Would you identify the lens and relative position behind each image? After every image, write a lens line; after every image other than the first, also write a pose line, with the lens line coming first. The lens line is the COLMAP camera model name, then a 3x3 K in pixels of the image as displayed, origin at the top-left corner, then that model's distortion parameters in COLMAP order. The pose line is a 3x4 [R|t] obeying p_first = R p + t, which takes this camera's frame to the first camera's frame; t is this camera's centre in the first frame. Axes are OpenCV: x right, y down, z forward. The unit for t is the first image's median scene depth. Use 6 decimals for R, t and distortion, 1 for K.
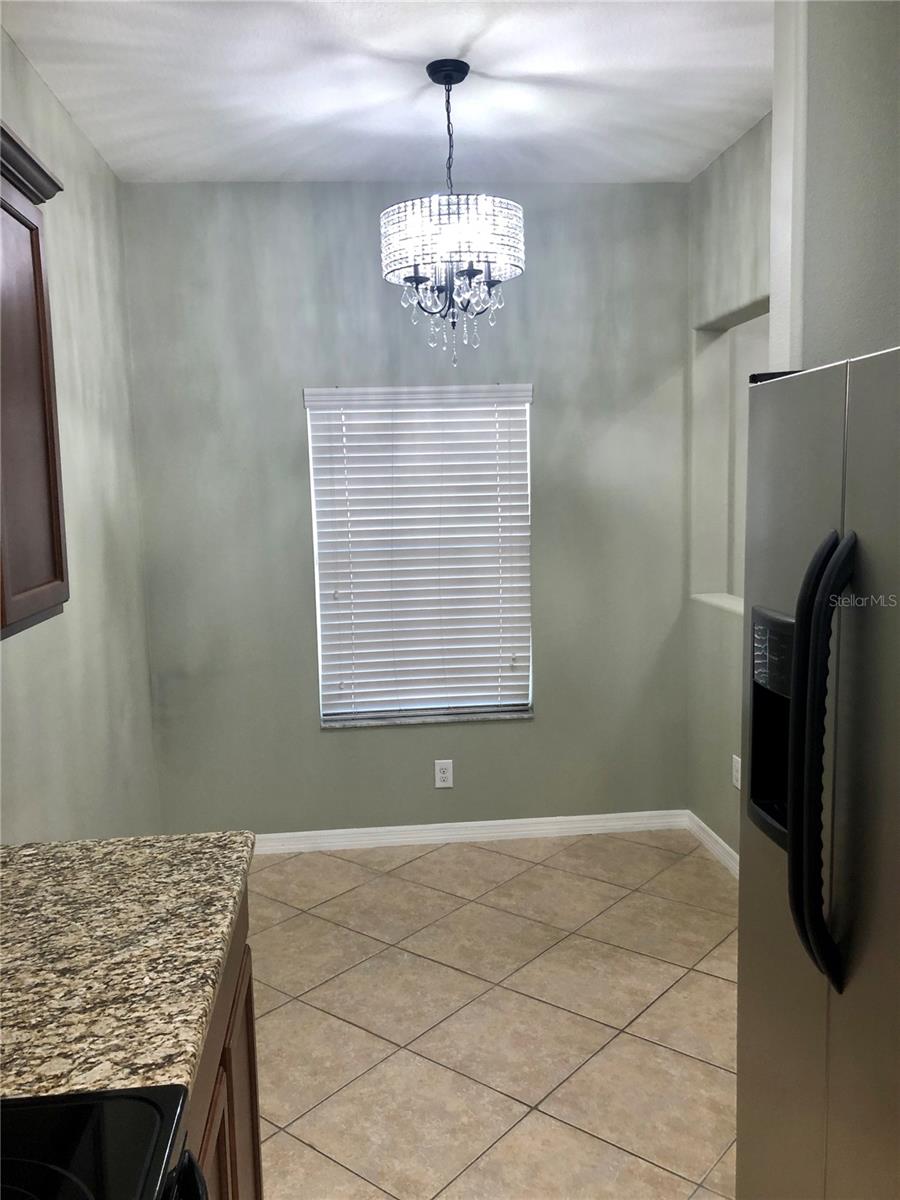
lens RADIAL K [[964.3, 0, 450.8], [0, 964.3, 579.1], [0, 0, 1]] dist [0.037551, -0.005460]
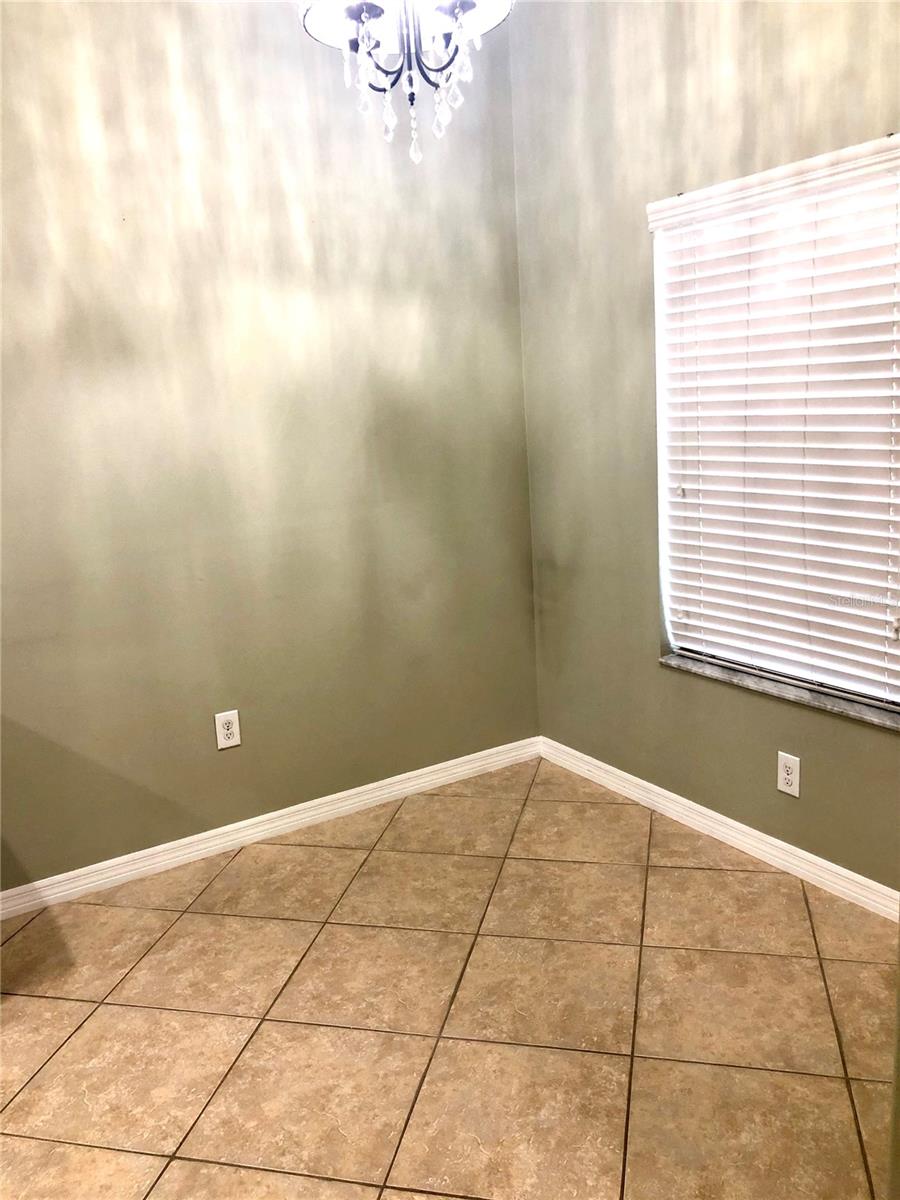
lens RADIAL K [[974.1, 0, 456.5], [0, 974.1, 600.9], [0, 0, 1]] dist [-0.000484, -0.003838]
pose [[0.456562, 0.187902, -0.869623, 0.743562], [-0.039903, 0.980784, 0.190972, -0.058014], [0.888796, -0.052490, 0.455286, 0.812093]]
